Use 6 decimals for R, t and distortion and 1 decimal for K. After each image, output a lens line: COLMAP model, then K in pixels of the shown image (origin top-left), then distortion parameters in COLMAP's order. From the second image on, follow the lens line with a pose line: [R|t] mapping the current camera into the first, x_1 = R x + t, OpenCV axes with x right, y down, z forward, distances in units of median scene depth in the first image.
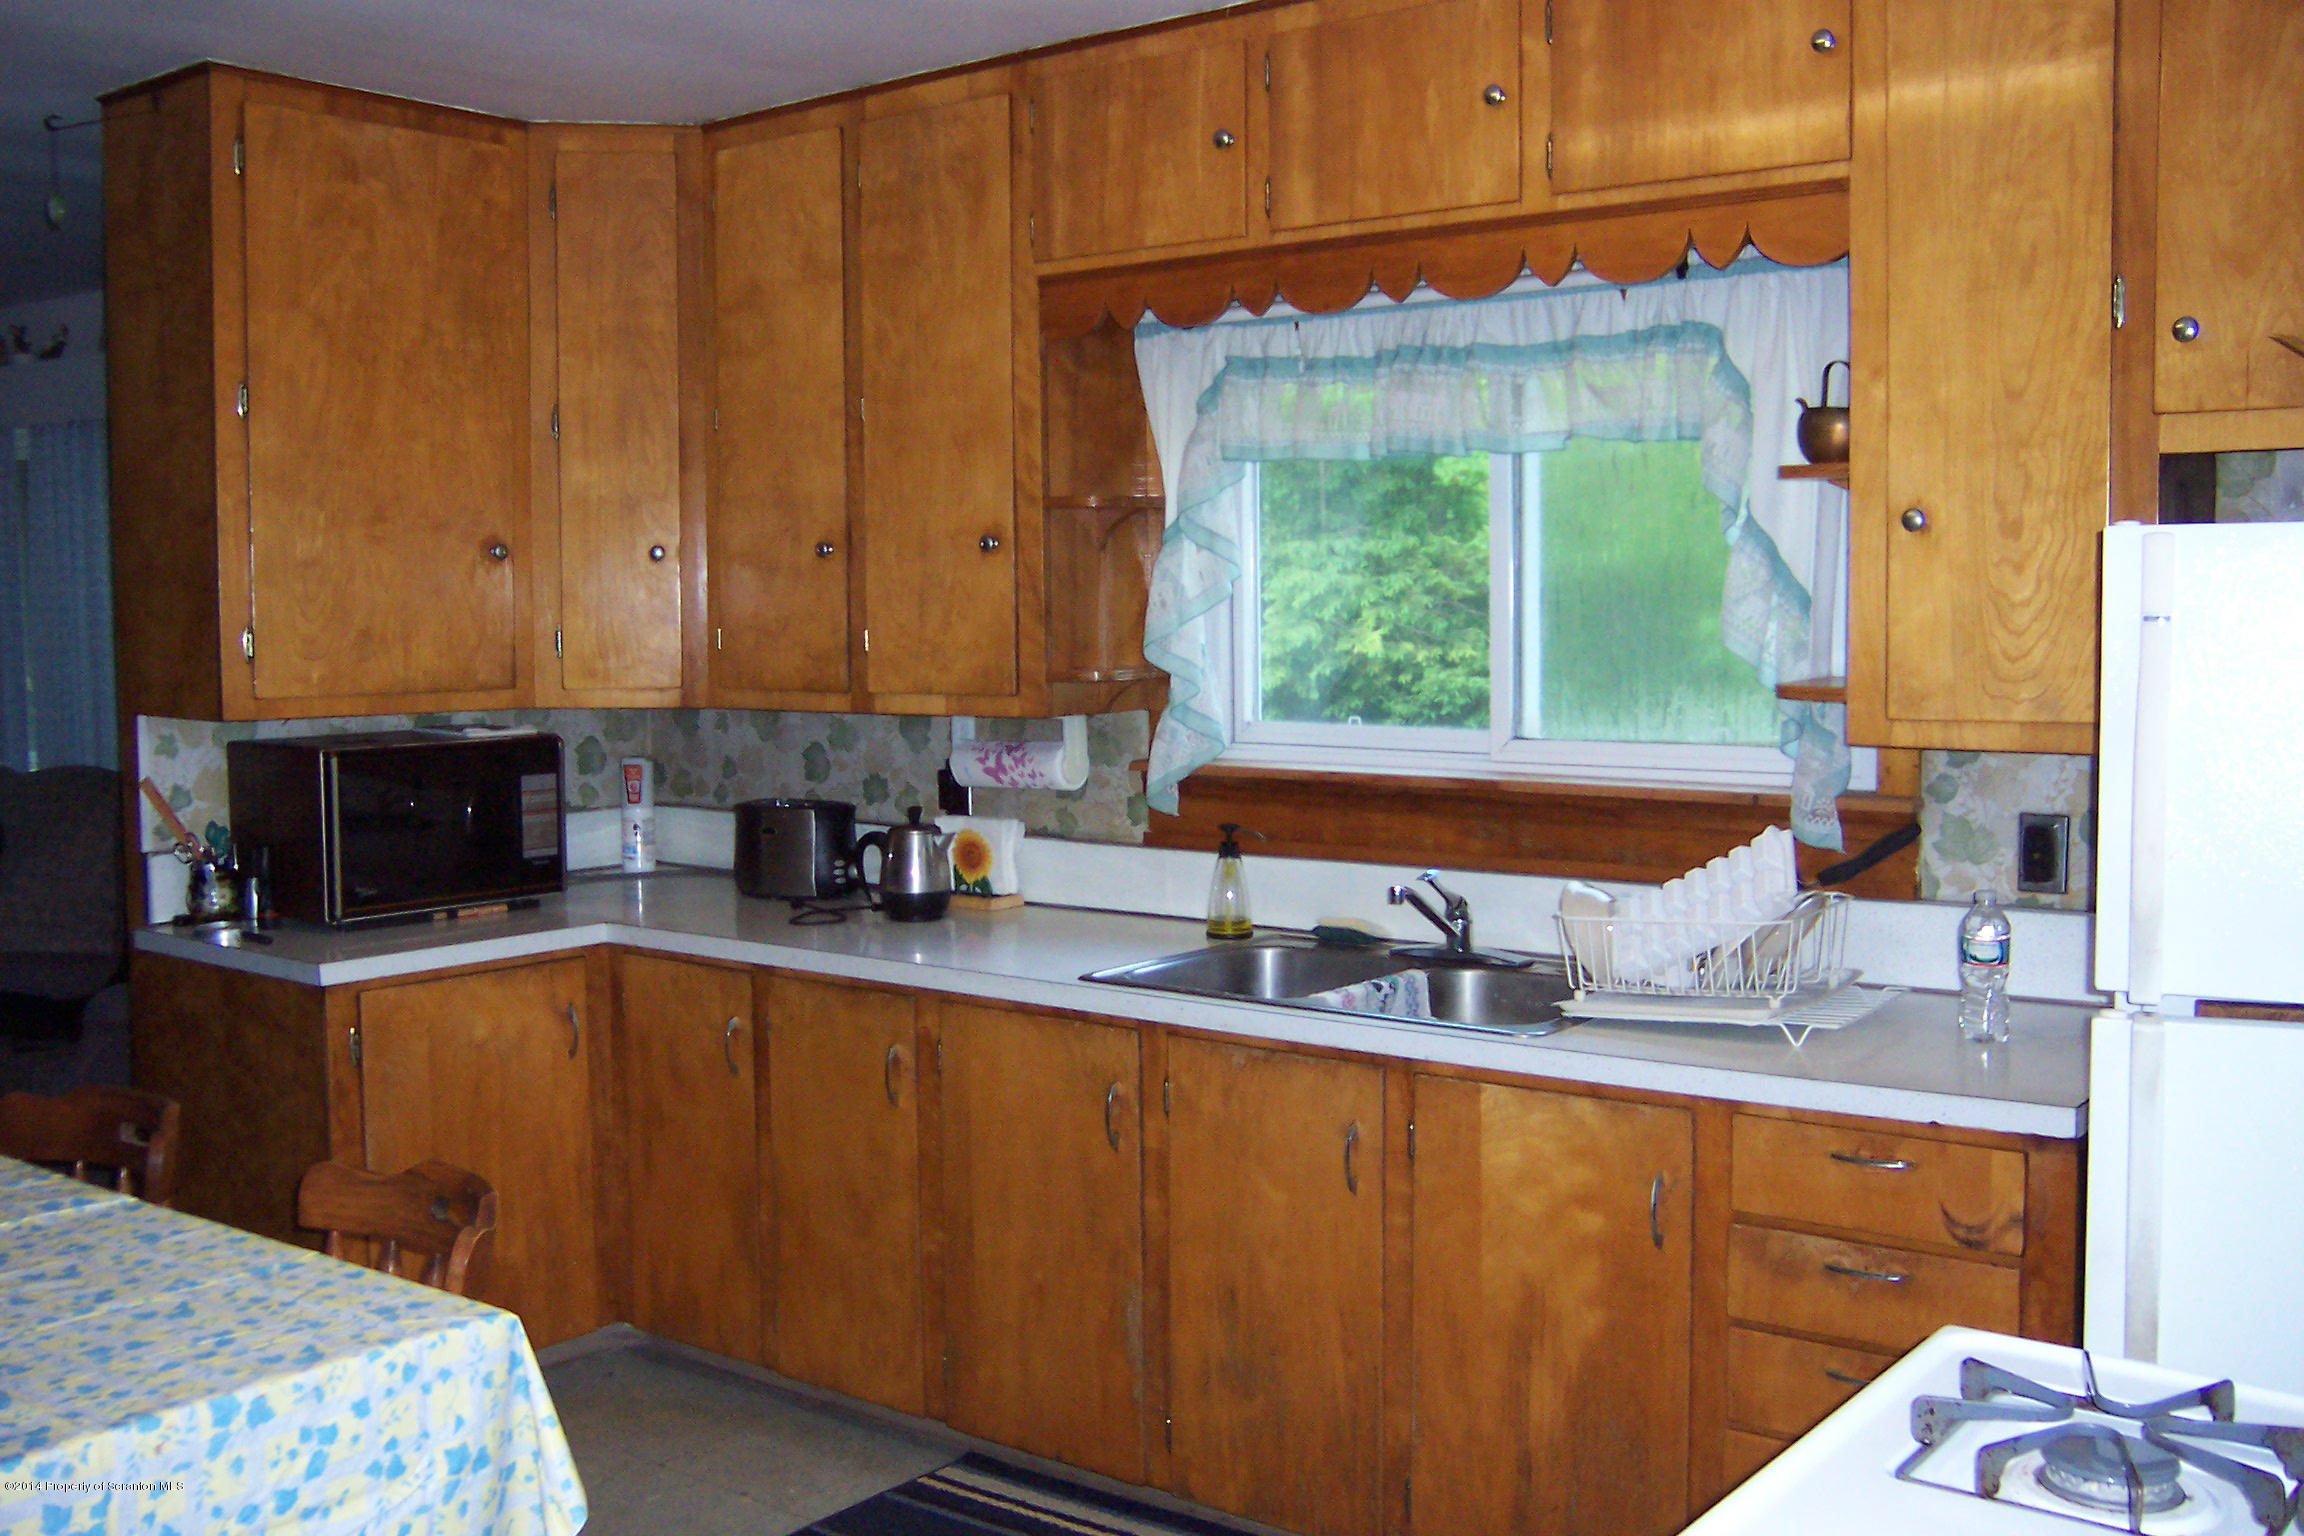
lens RADIAL K [[2247.2, 0, 1151.1], [0, 2247.2, 766.3], [0, 0, 1]] dist [-0.008950, 0.000000]
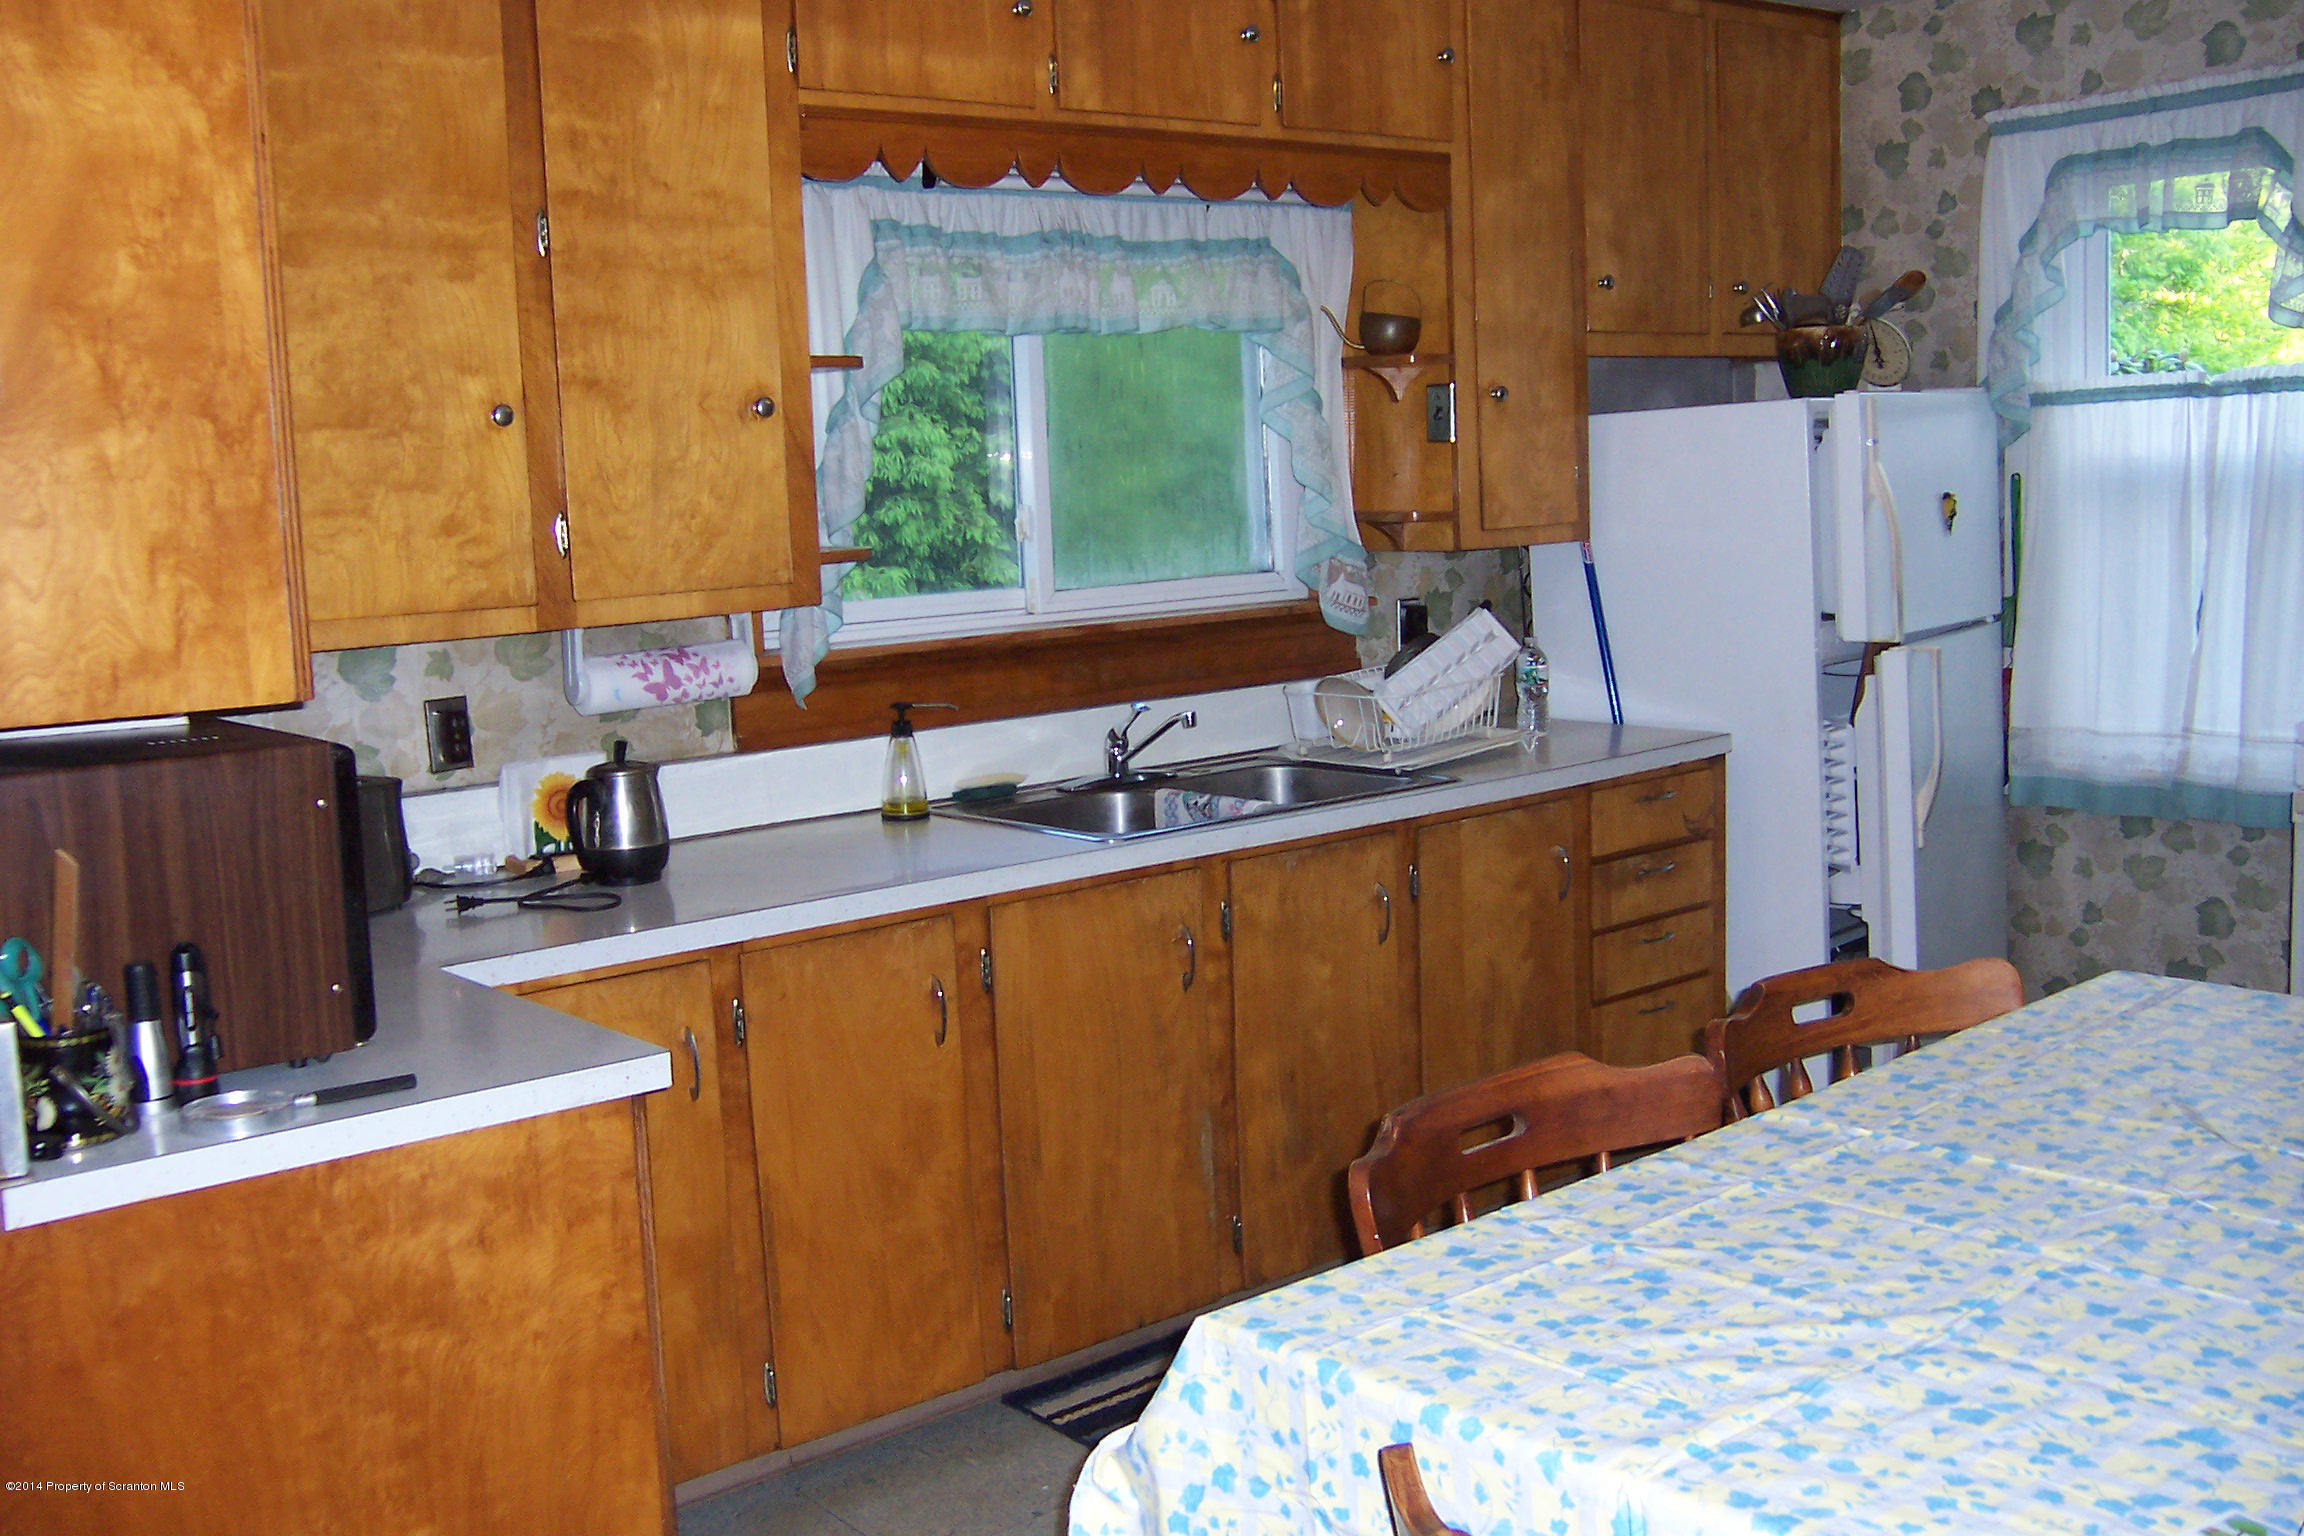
lens RADIAL K [[2247.2, 0, 1136.1], [0, 2247.2, 713.5], [0, 0, 1]] dist [-0.008950, 0.000000]
pose [[0.229850, -0.110000, 0.966990, -0.926835], [0.113651, 0.989828, 0.085584, -0.043344], [-0.966567, 0.090228, 0.240013, 0.704057]]
